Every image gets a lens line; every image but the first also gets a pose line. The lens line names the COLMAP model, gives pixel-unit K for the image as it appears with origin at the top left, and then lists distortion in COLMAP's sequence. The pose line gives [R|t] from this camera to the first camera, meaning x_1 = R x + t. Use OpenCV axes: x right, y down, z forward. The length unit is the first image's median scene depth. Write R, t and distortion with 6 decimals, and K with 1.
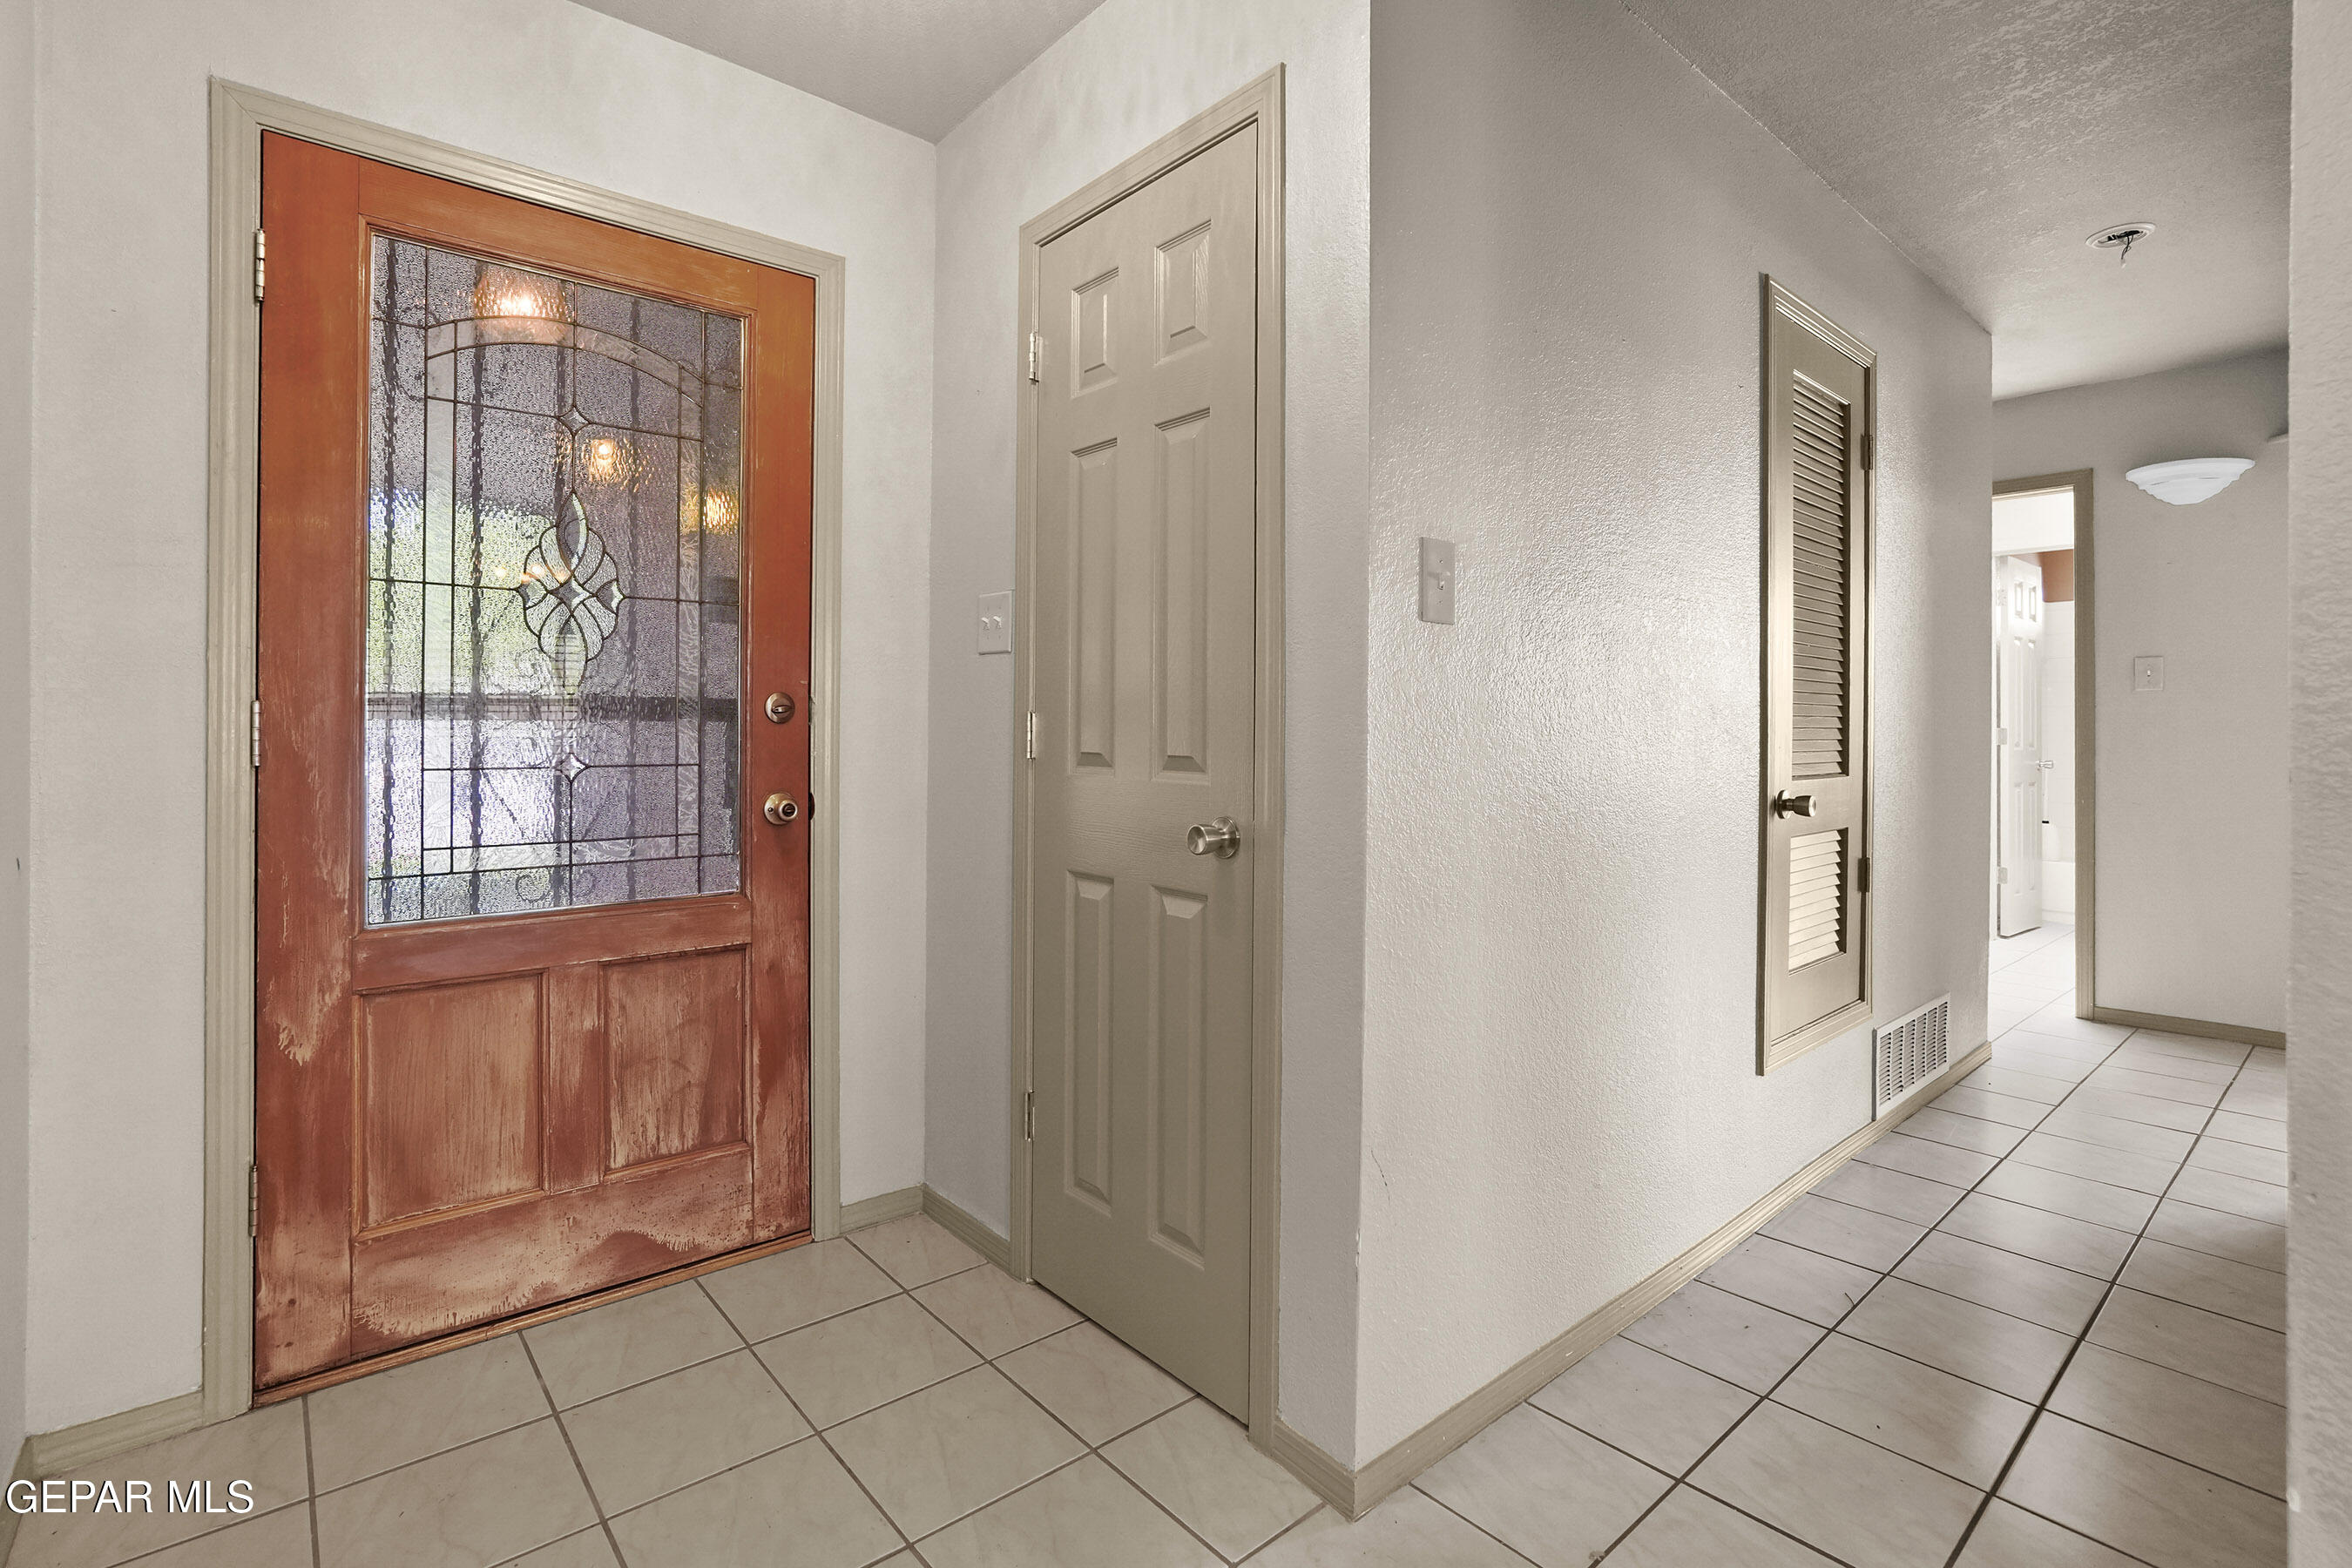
lens RADIAL K [[1071.7, 0, 1122.6], [0, 1071.7, 733.3], [0, 0, 1]] dist [-0.019715, 0.009134]
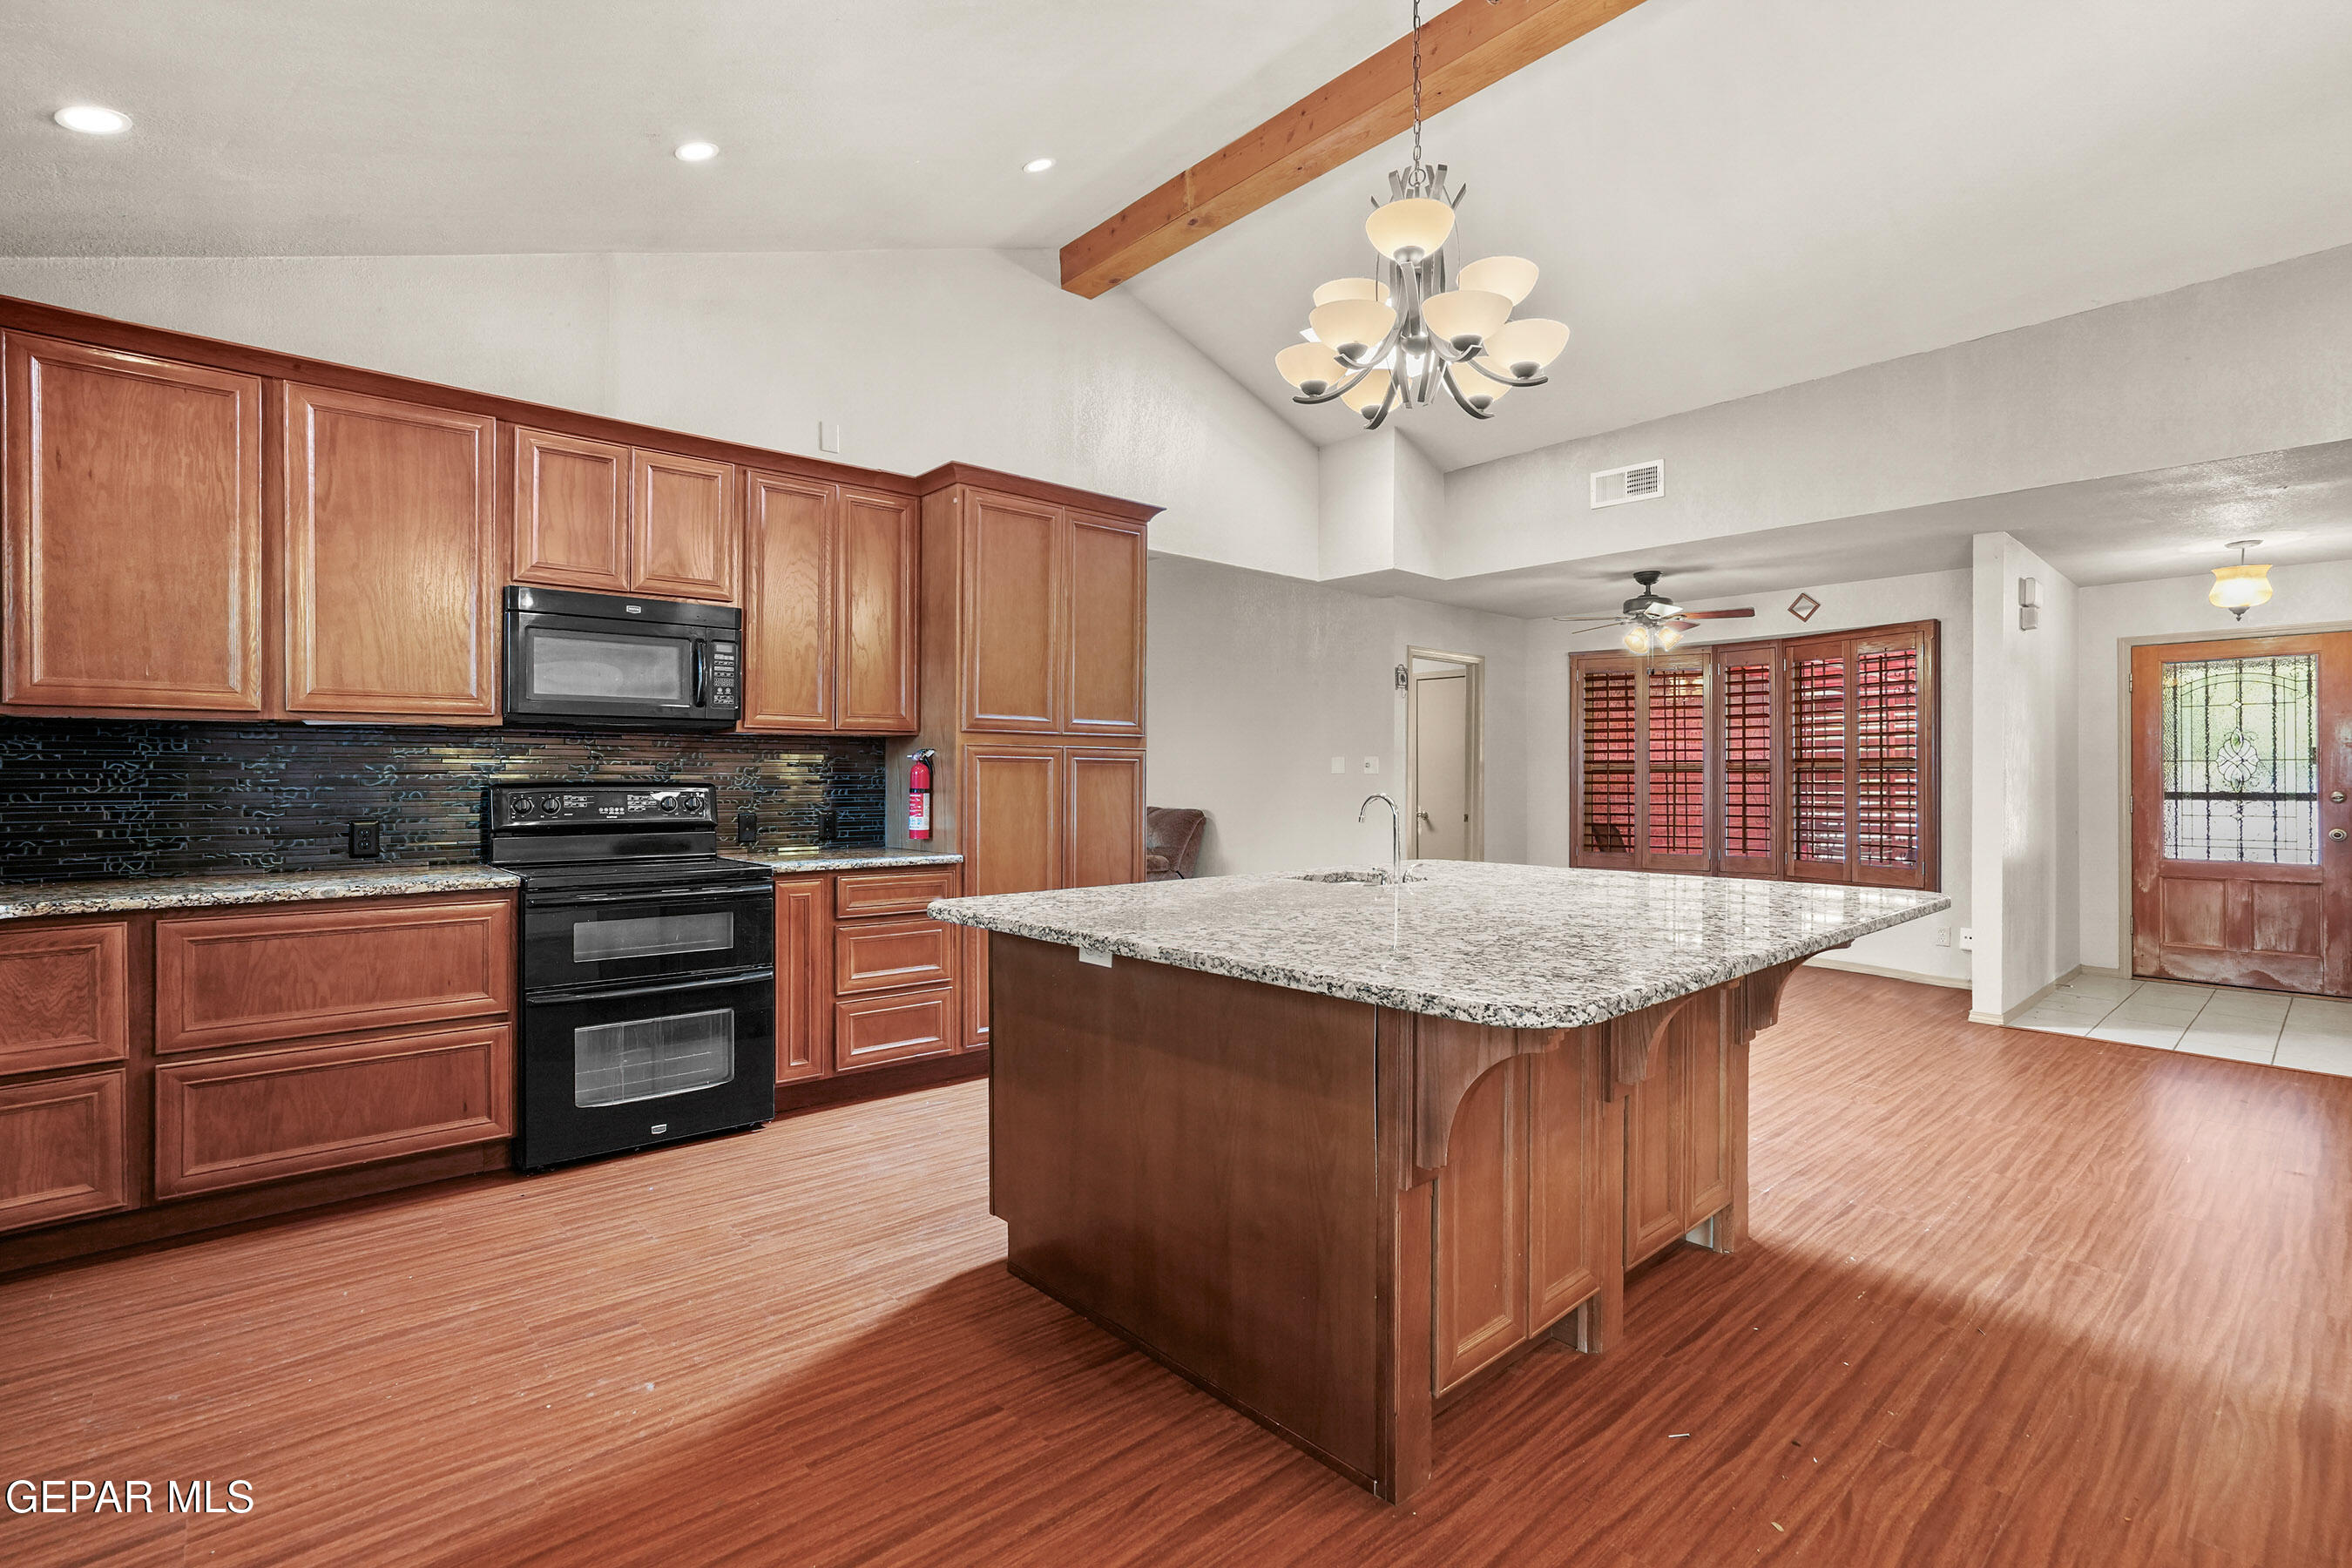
lens RADIAL K [[1071.7, 0, 1190.8], [0, 1071.7, 777.5], [0, 0, 1]] dist [-0.019715, 0.009134]
pose [[0.060096, -0.011109, -0.998131, 2.484705], [-0.000214, 0.999938, -0.011142, -0.046257], [0.998193, 0.000883, 0.060090, -2.323096]]
